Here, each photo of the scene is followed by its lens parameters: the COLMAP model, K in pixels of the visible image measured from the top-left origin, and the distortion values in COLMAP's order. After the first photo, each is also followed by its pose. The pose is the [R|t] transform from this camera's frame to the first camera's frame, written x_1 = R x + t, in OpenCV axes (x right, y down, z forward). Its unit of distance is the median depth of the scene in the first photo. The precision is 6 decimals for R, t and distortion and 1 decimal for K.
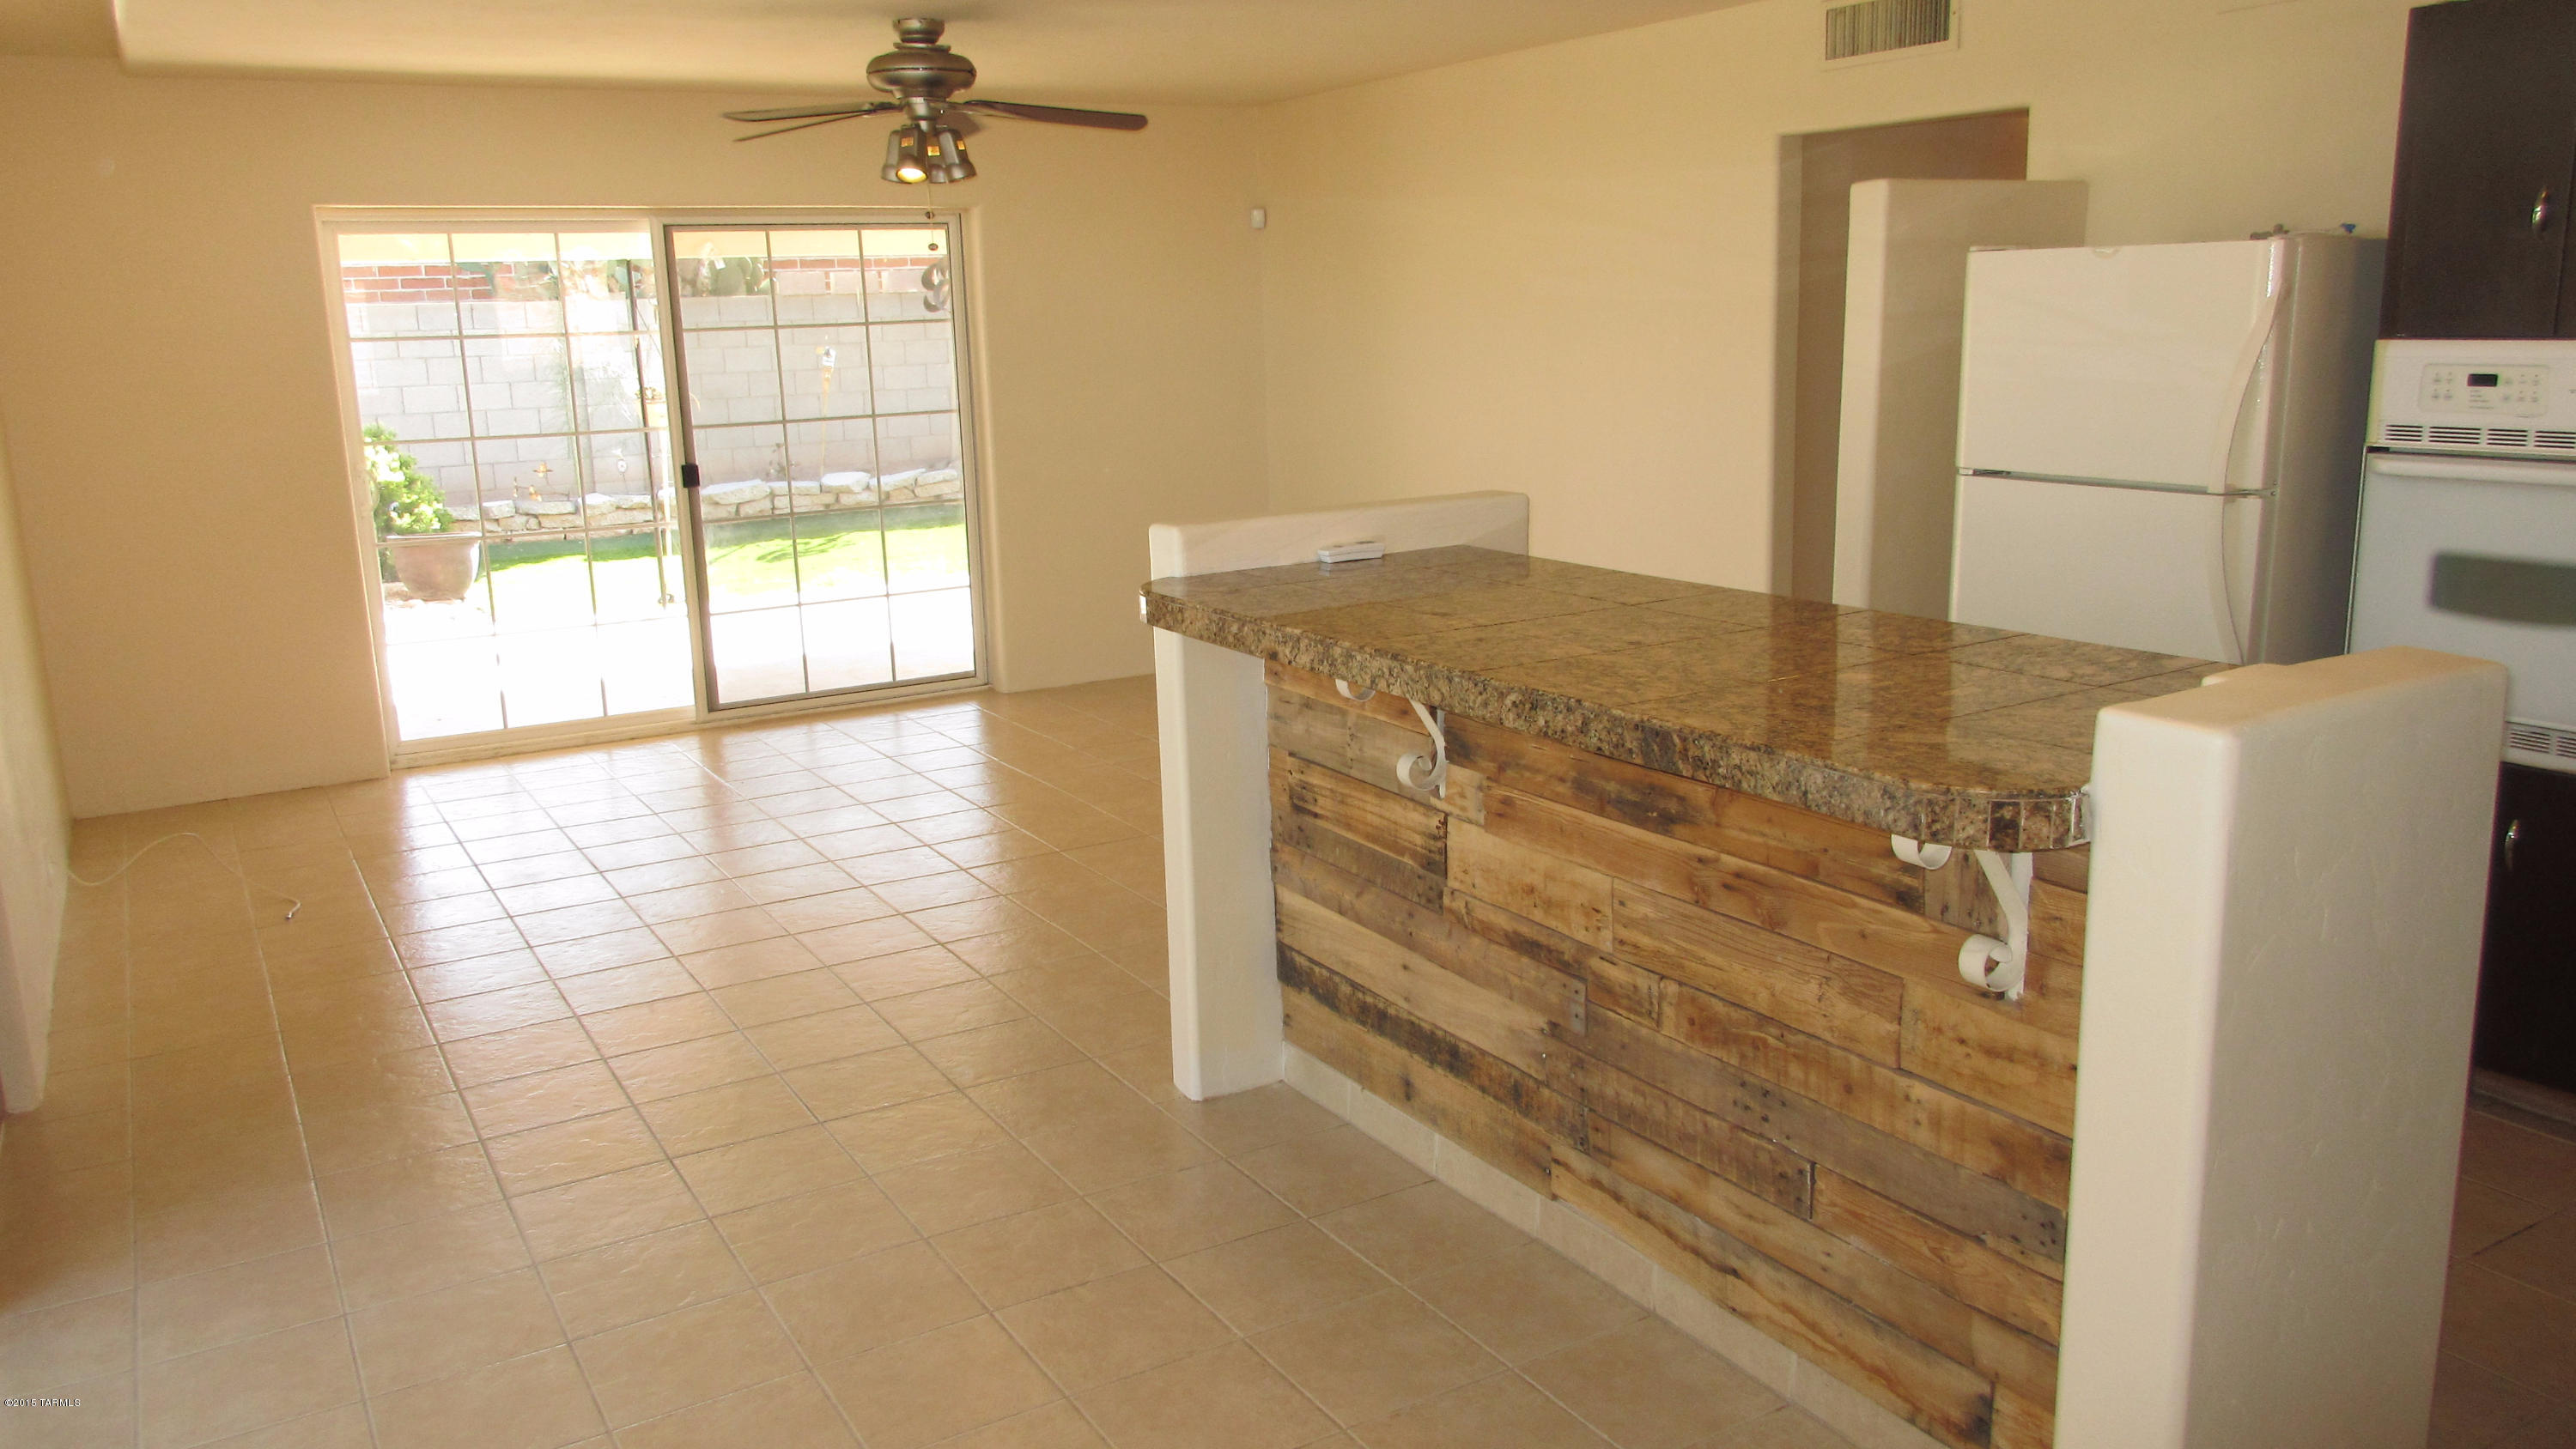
lens RADIAL K [[1913.2, 0, 1296.7], [0, 1913.2, 733.0], [0, 0, 1]] dist [-0.008320, 0.006401]
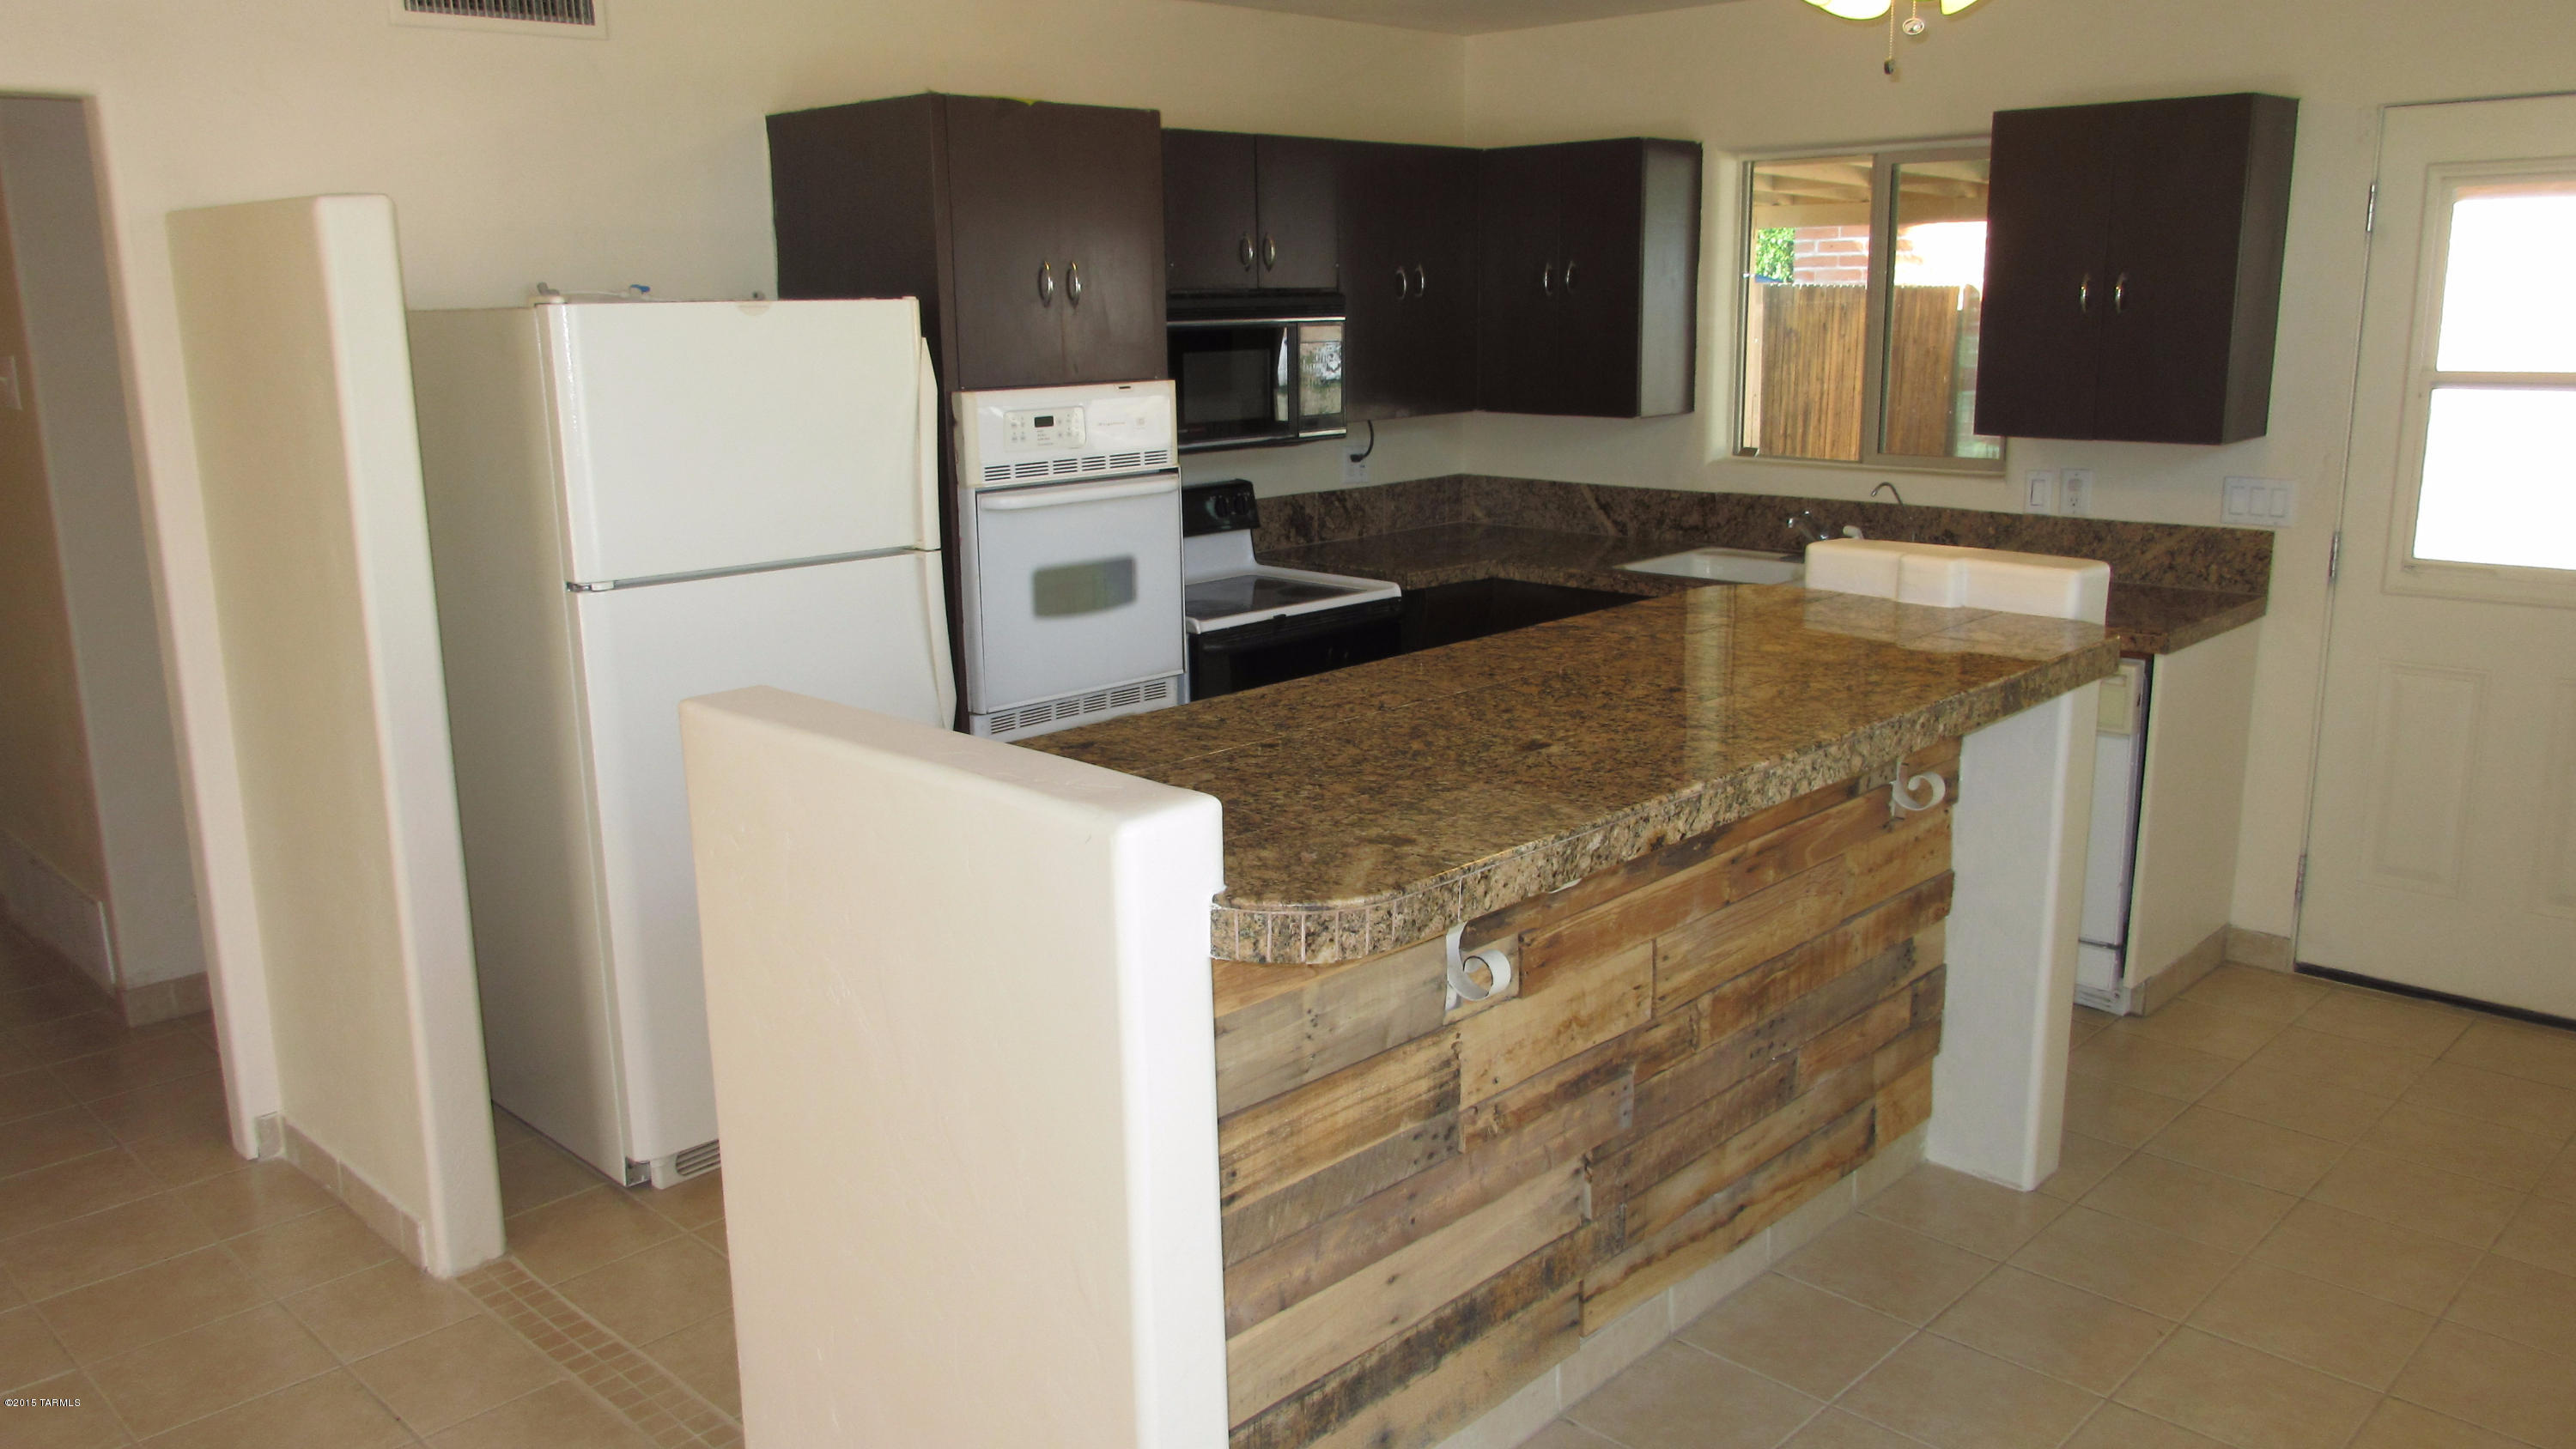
lens RADIAL K [[1913.2, 0, 1289.8], [0, 1913.2, 732.4], [0, 0, 1]] dist [-0.008320, 0.006401]
pose [[-0.253978, -0.185733, 0.949209, -0.496409], [0.236027, 0.939818, 0.247049, -0.220928], [-0.937969, 0.286784, -0.194856, 0.966843]]
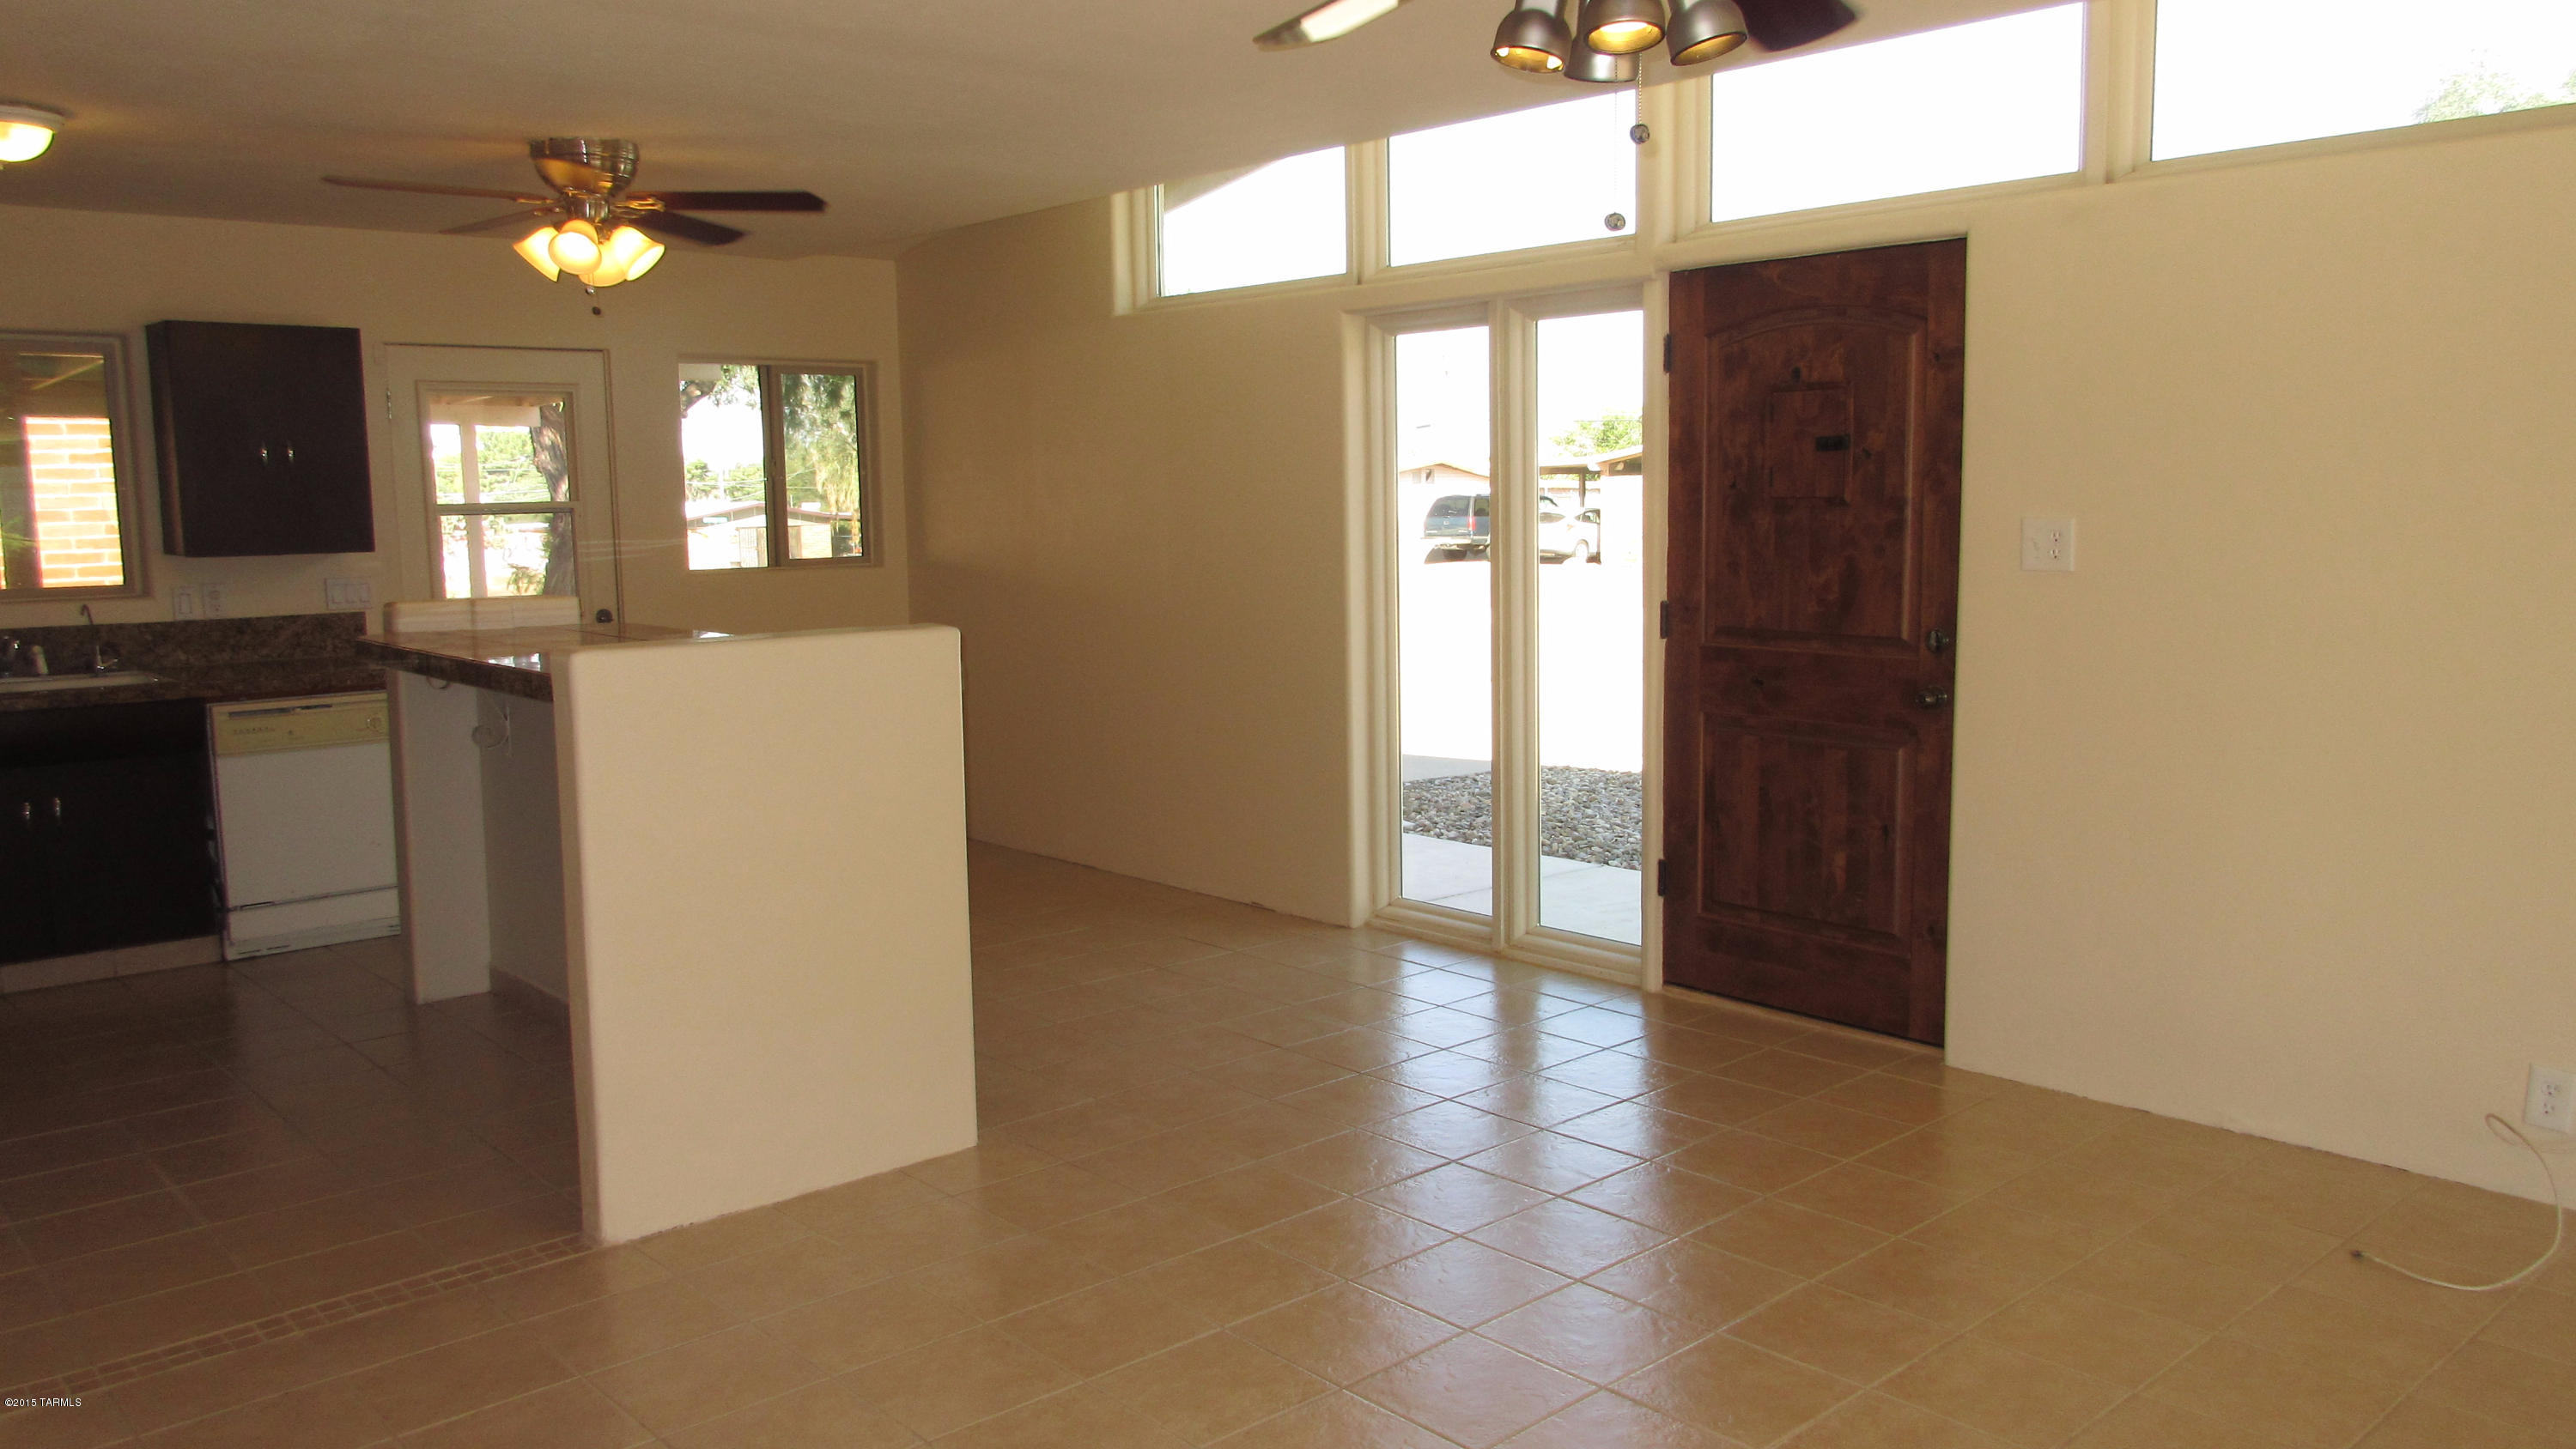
lens RADIAL K [[1913.2, 0, 1294.4], [0, 1913.2, 730.2], [0, 0, 1]] dist [-0.008320, 0.006401]
pose [[-0.981274, 0.066095, -0.180923, -0.058481], [-0.000100, 0.939109, 0.343619, -0.400297], [0.192618, 0.337202, -0.921517, 1.918321]]
